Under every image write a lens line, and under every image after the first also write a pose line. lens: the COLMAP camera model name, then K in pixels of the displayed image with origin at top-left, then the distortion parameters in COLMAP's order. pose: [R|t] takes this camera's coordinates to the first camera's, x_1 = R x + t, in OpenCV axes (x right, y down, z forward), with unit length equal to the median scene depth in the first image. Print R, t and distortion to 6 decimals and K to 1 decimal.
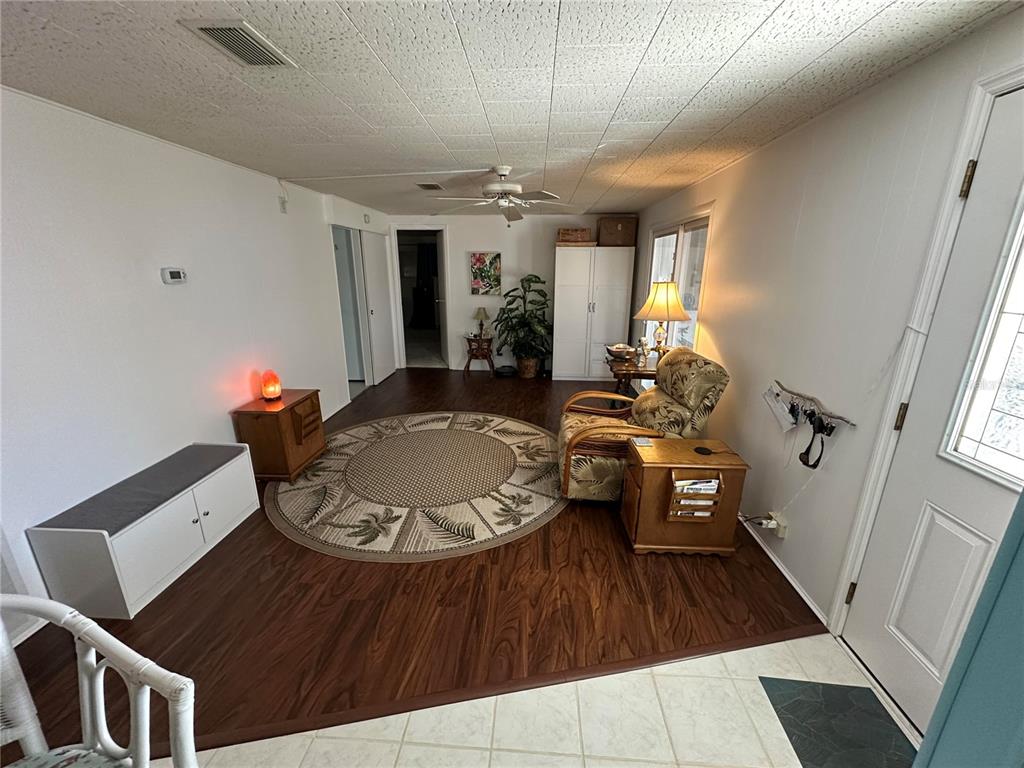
lens RADIAL K [[408.8, 0, 513.0], [0, 408.8, 385.9], [0, 0, 1]] dist [-0.002364, 0.000992]
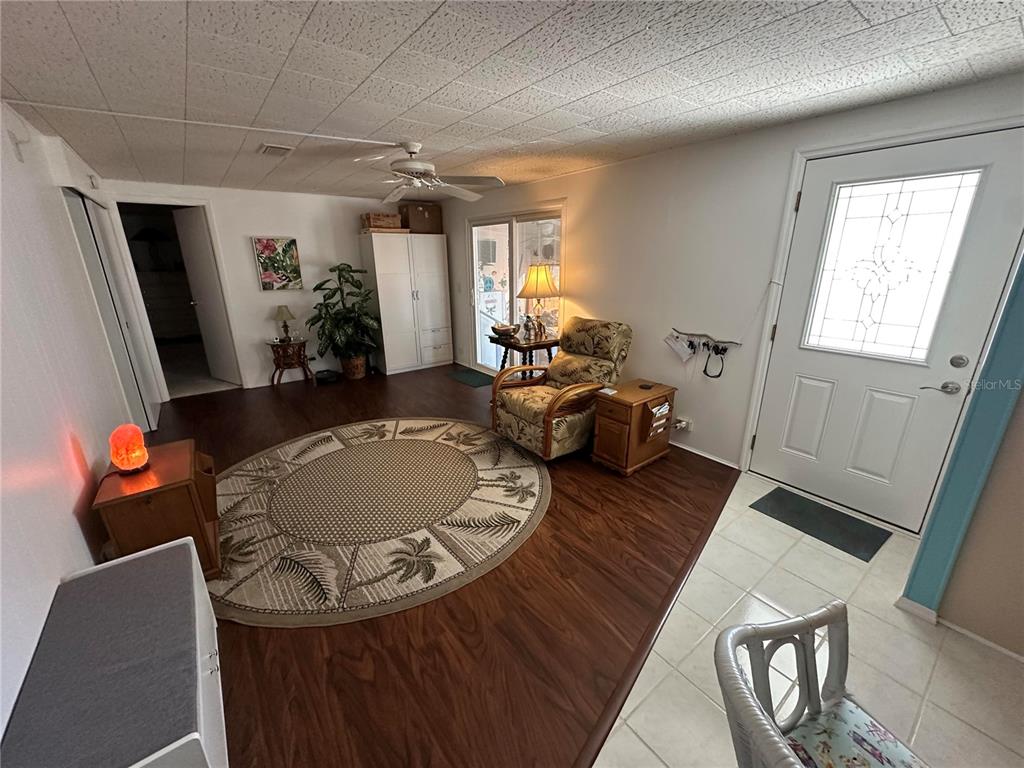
lens RADIAL K [[408.8, 0, 511.8], [0, 408.8, 385.2], [0, 0, 1]] dist [-0.002364, 0.000992]
pose [[0.758215, -0.205994, 0.618609, -0.542171], [0.192956, 0.977173, 0.088893, -0.039903], [-0.622799, 0.051964, 0.780654, 0.166038]]
